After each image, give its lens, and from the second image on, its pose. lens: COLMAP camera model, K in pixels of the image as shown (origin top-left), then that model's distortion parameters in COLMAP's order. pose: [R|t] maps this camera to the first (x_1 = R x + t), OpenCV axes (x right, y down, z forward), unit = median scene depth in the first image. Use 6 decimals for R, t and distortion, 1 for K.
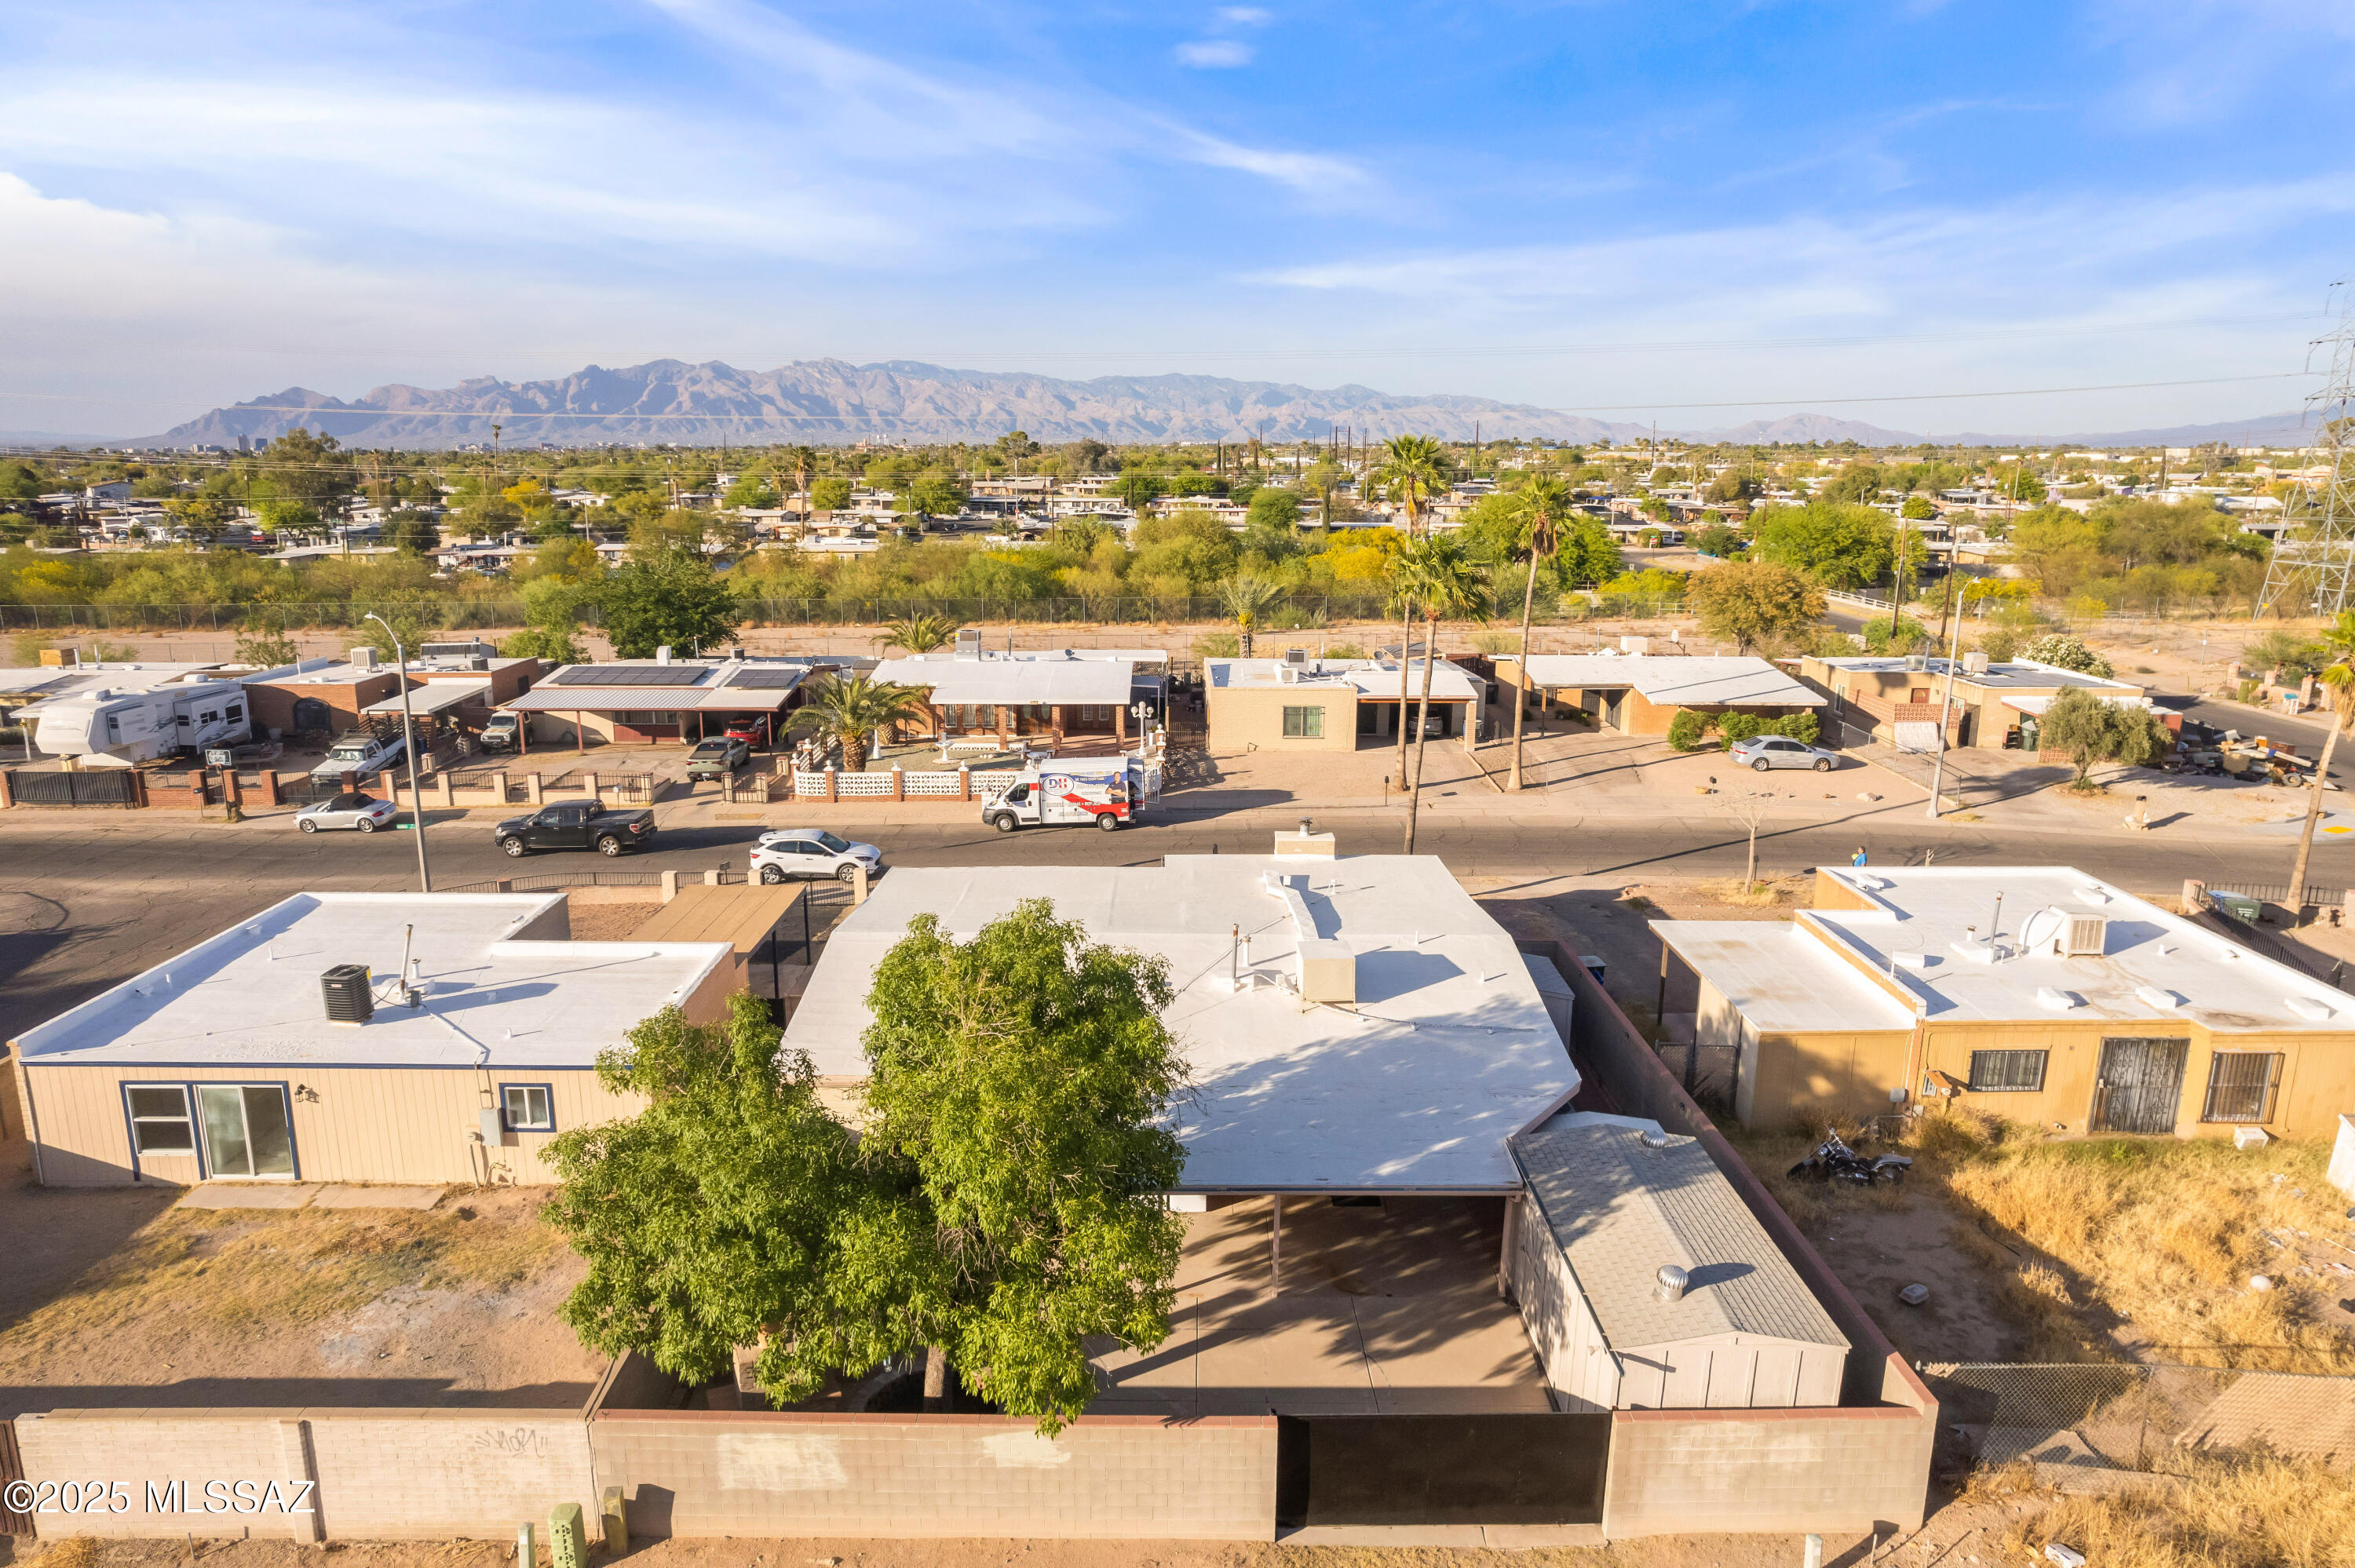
lens RADIAL K [[1500.6, 0, 1177.2], [0, 1500.6, 795.3], [0, 0, 1]] dist [-0.067737, 0.058829]
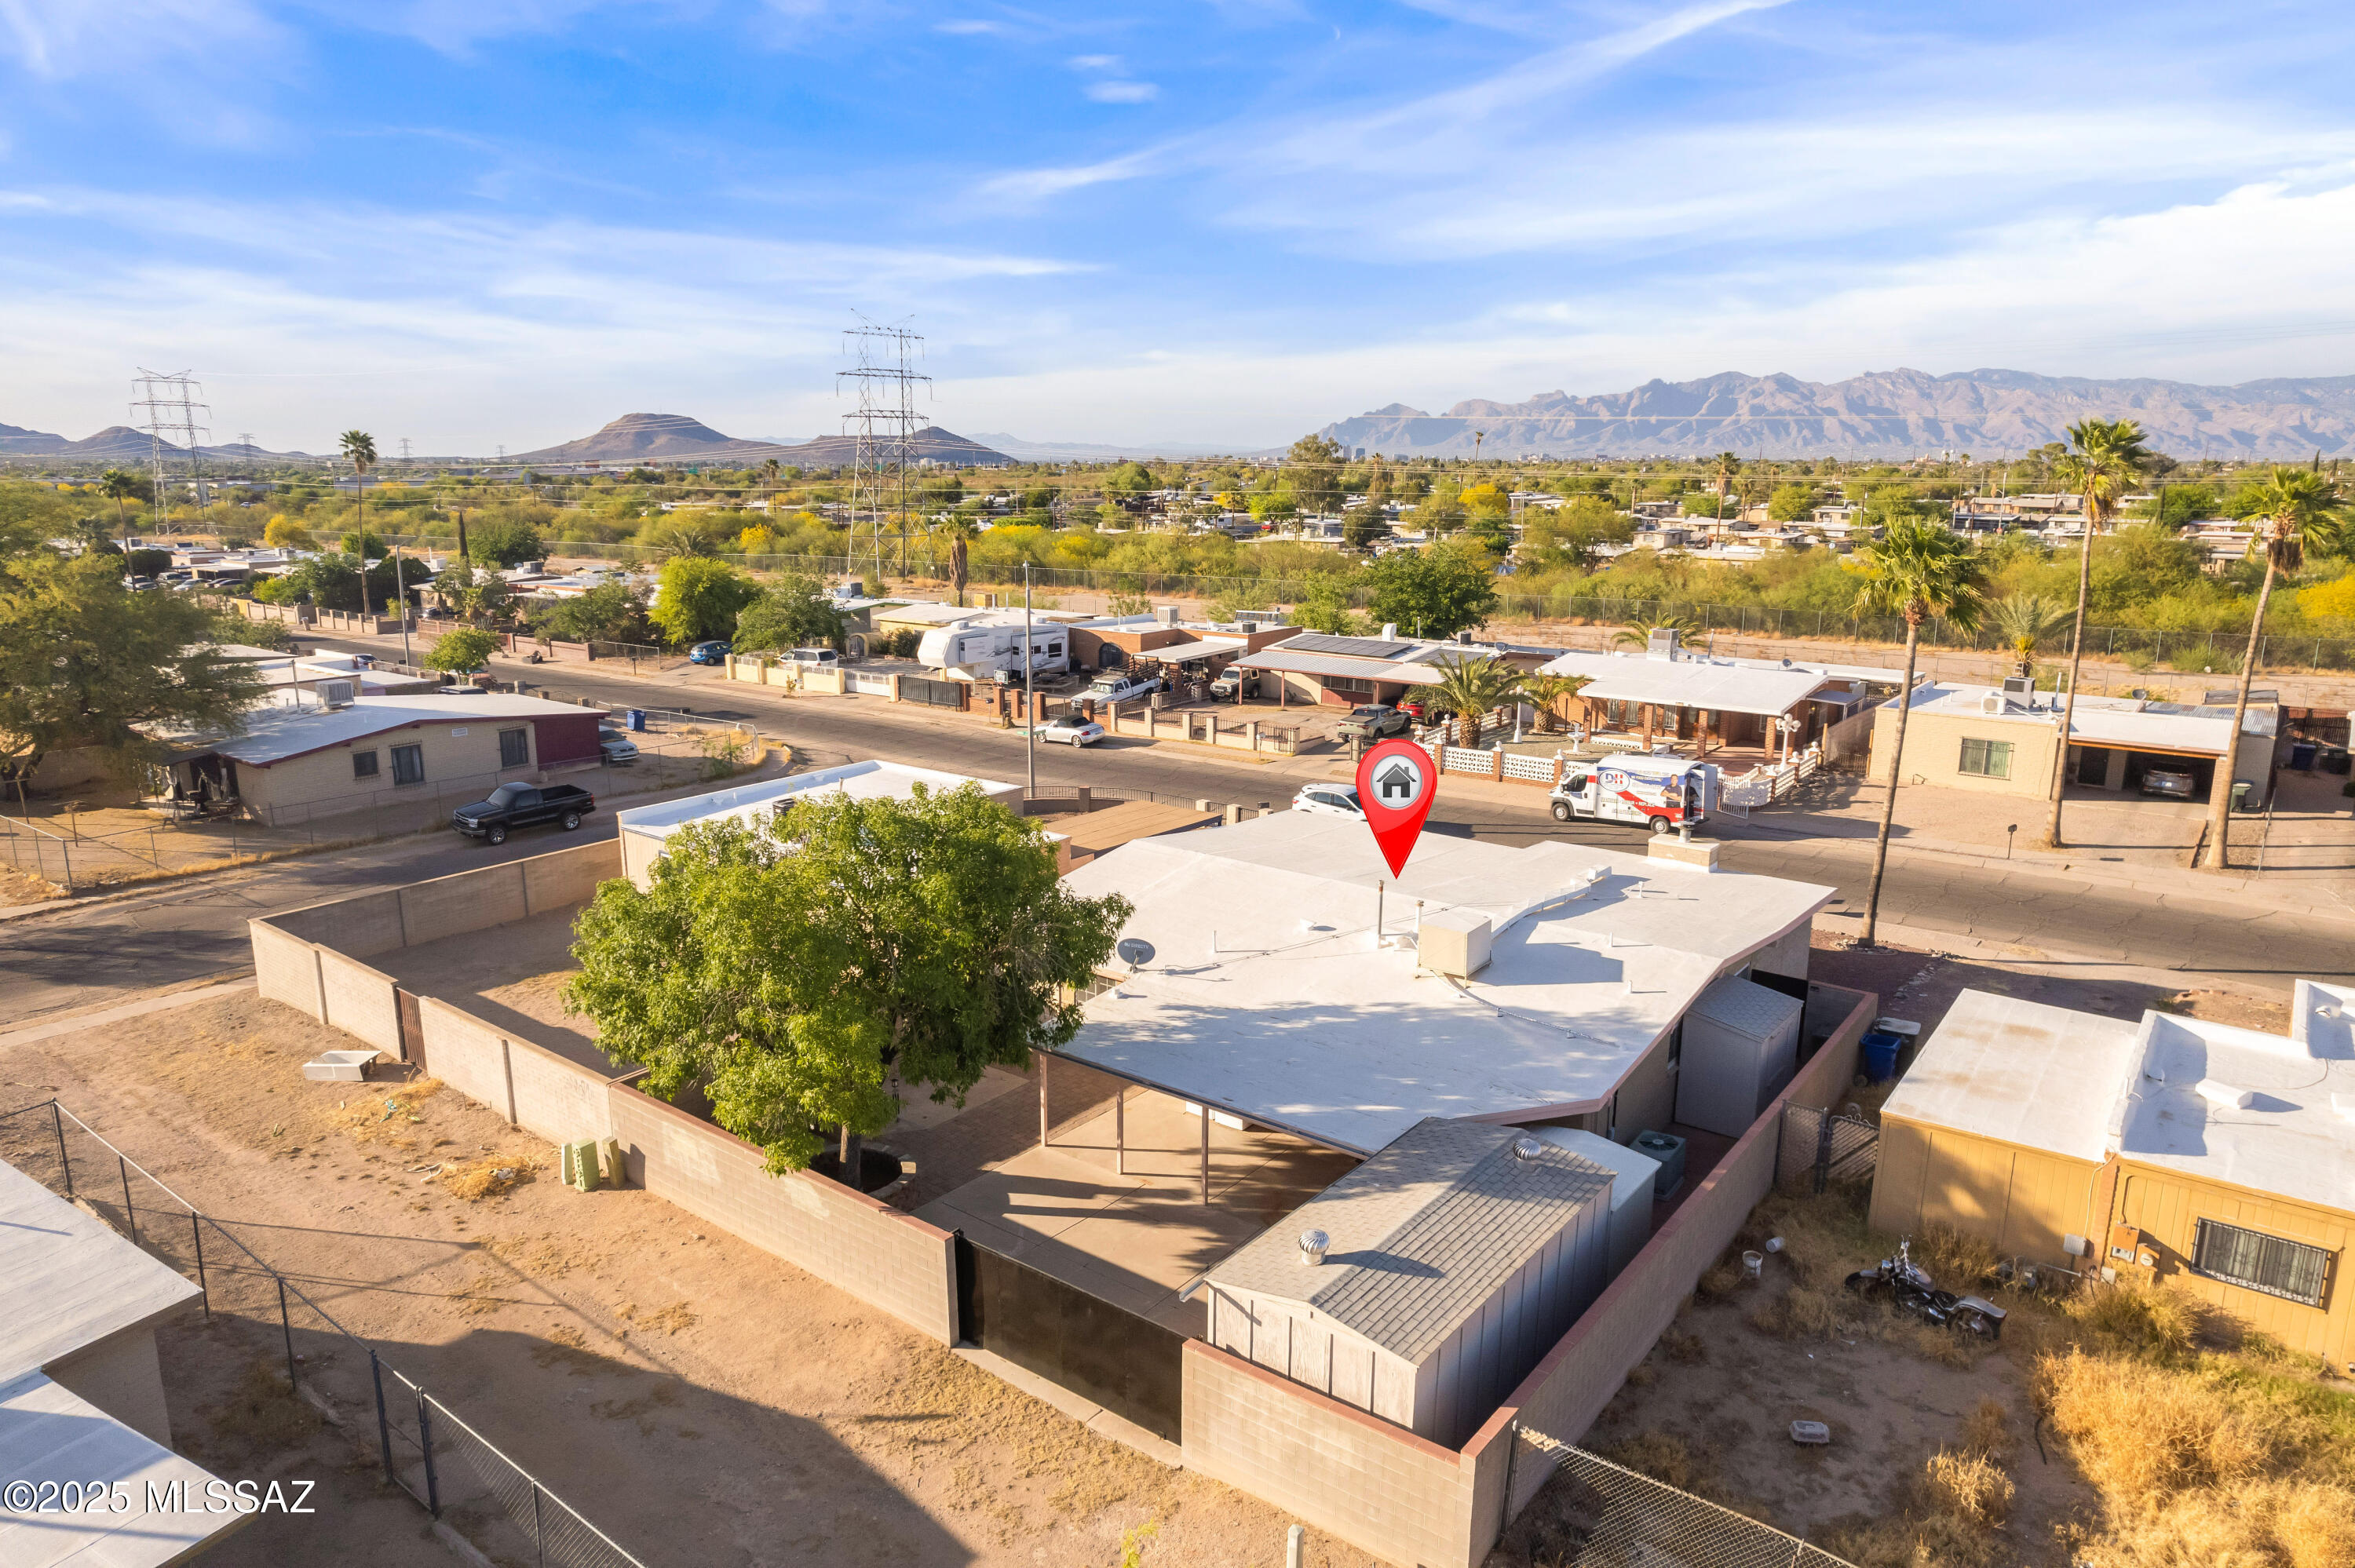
lens RADIAL K [[1500.6, 0, 1177.2], [0, 1500.6, 795.3], [0, 0, 1]] dist [-0.067737, 0.058829]
pose [[0.787715, 0.134158, -0.601254, 0.260339], [-0.139093, 0.989528, 0.038564, 0.004529], [0.600132, 0.053253, 0.798127, 0.052112]]
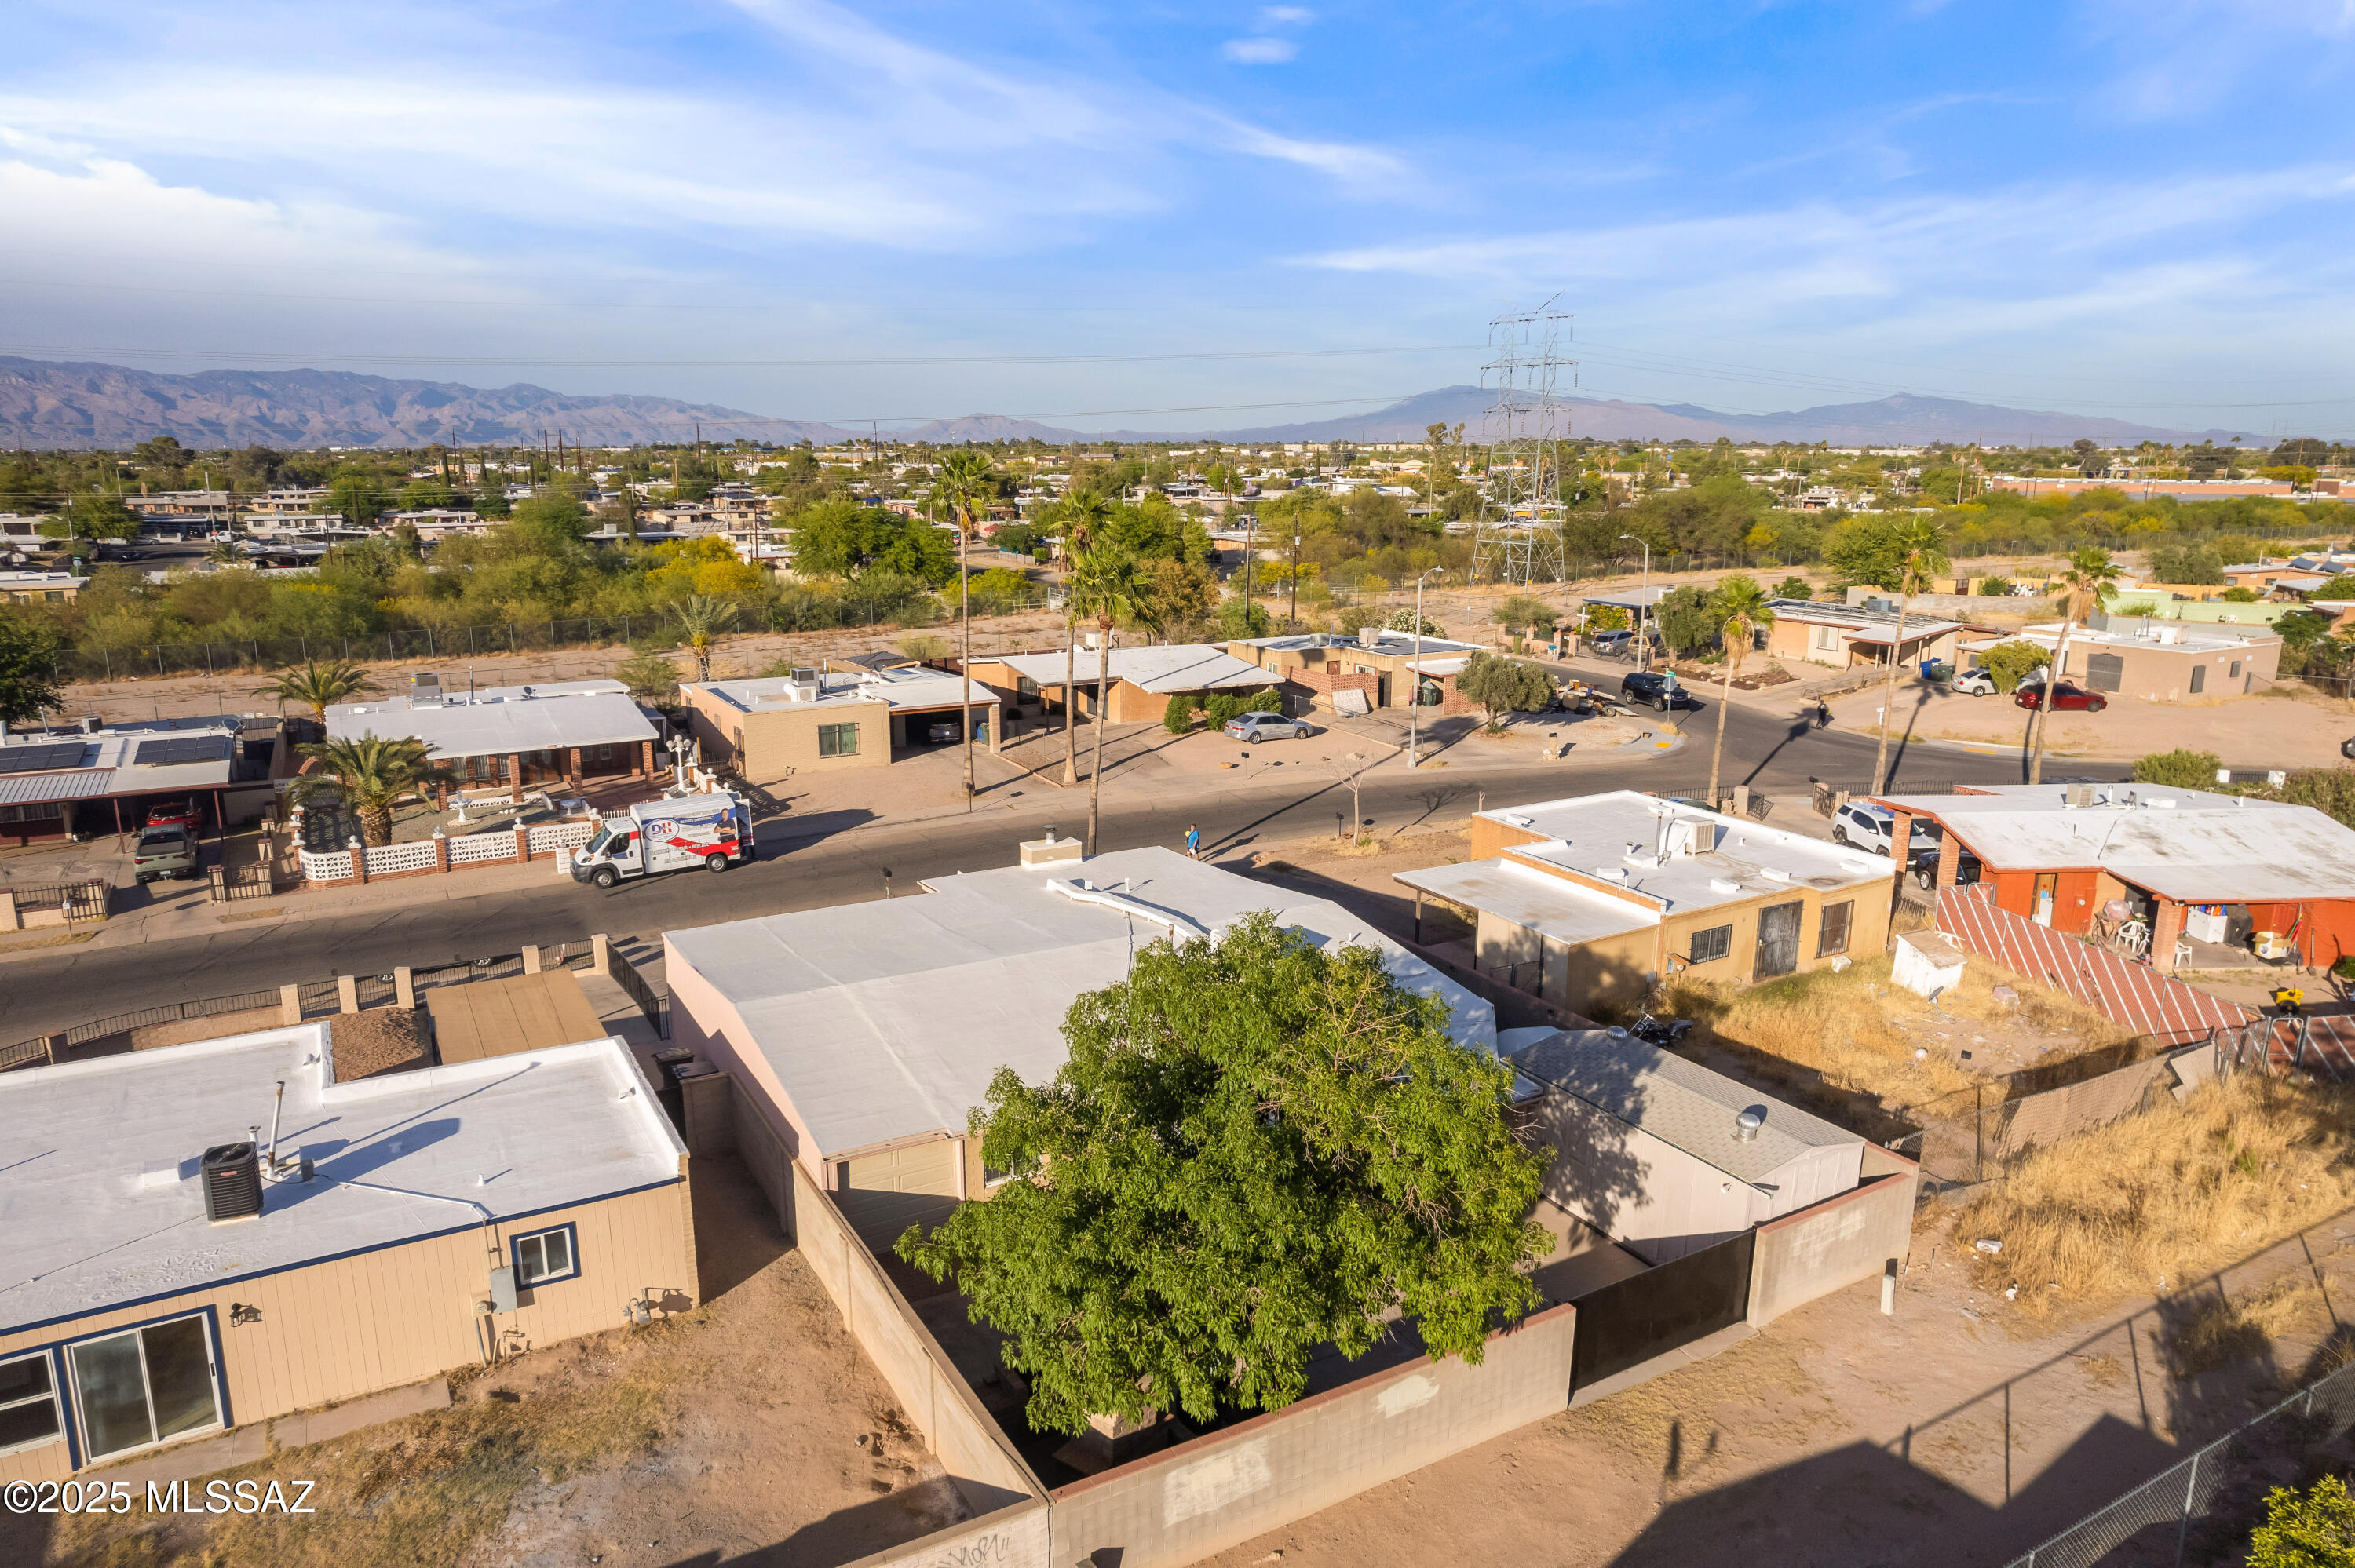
lens RADIAL K [[1500.6, 0, 1177.2], [0, 1500.6, 795.3], [0, 0, 1]] dist [-0.067737, 0.058829]
pose [[0.870115, -0.112071, 0.479937, -0.225302], [0.112274, 0.993272, 0.028391, -0.017370], [-0.479890, 0.029181, 0.876843, 0.027898]]
